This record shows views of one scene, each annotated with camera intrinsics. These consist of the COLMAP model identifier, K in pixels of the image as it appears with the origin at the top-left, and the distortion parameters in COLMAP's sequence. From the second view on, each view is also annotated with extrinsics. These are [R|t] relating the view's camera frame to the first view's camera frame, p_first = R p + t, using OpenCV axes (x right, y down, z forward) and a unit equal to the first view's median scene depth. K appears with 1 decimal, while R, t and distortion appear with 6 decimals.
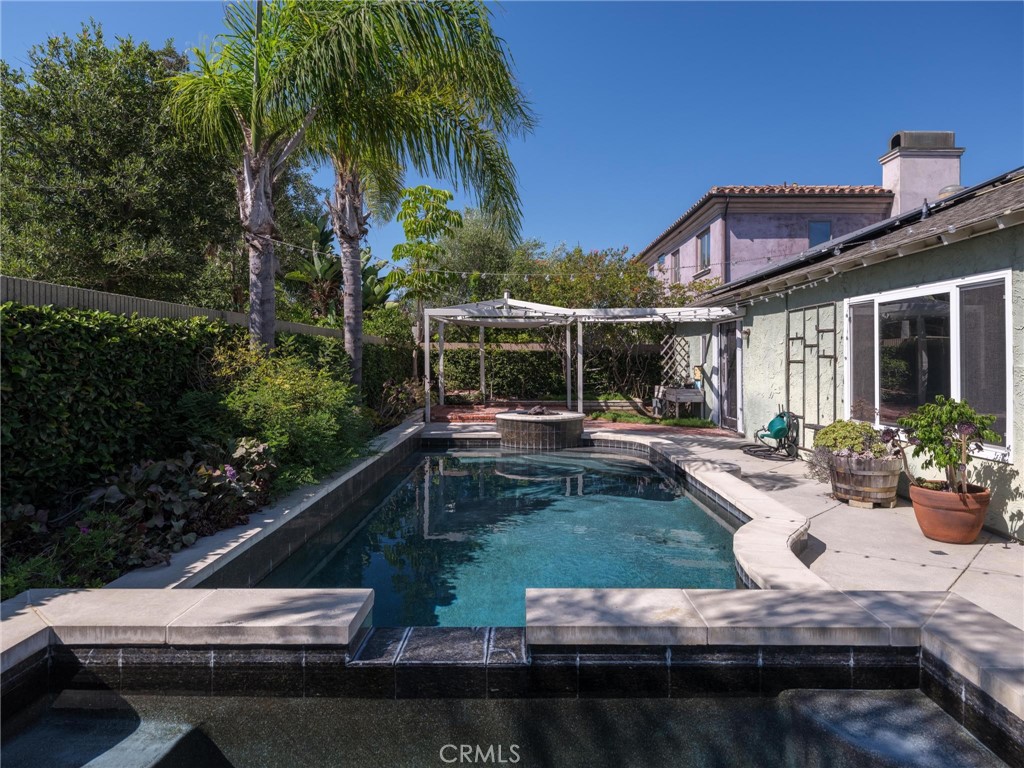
lens RADIAL K [[602.1, 0, 526.3], [0, 602.1, 357.7], [0, 0, 1]] dist [0.007242, -0.000758]
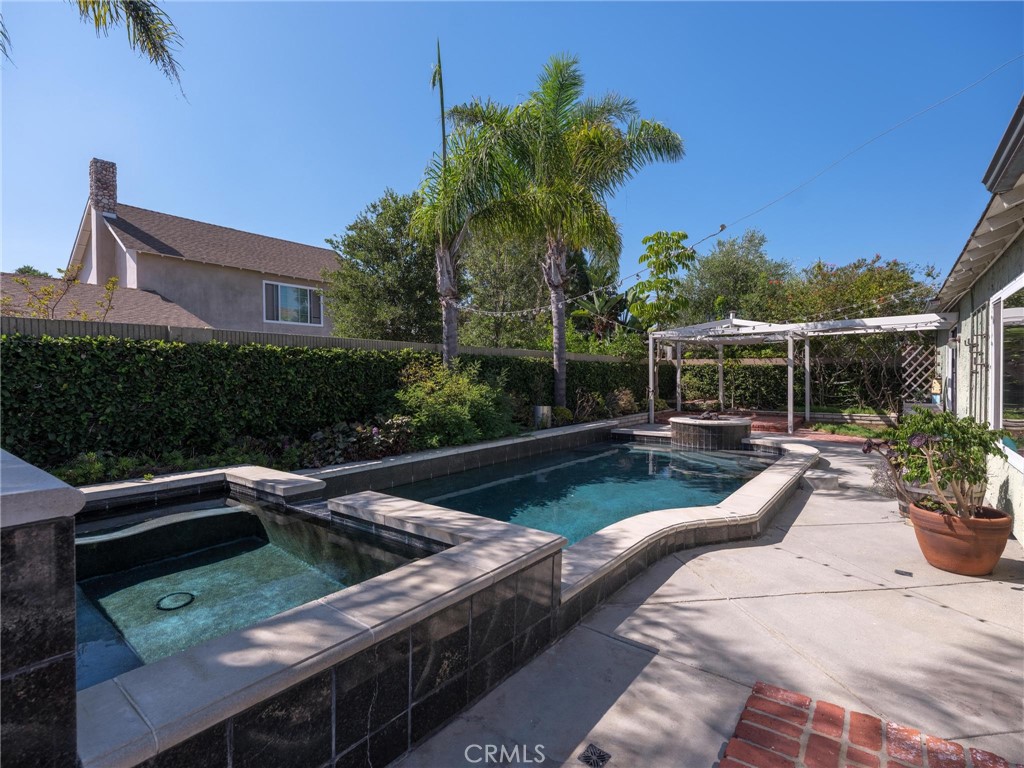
lens RADIAL K [[499.9, 0, 516.3], [0, 499.9, 385.0], [0, 0, 1]] dist [0.000919, -0.000216]
pose [[0.793882, 0.008015, -0.608019, 0.212809], [0.005552, 0.999776, 0.020429, 0.004083], [0.608046, -0.019594, 0.793660, 0.008756]]
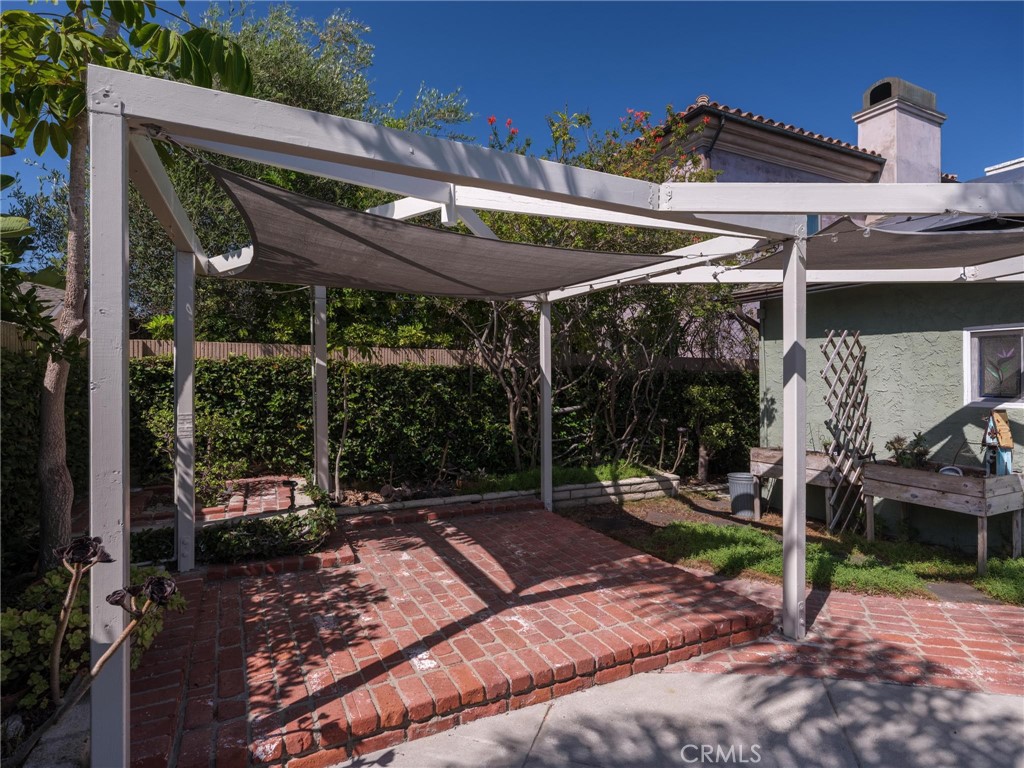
lens RADIAL K [[536.4, 0, 508.6], [0, 536.4, 374.2], [0, 0, 1]] dist [0.005244, 0.000622]
pose [[0.900566, 0.001859, 0.434714, -0.118775], [-0.001255, 0.999998, -0.001676, -0.006631], [-0.434717, 0.000964, 0.900567, 0.743233]]
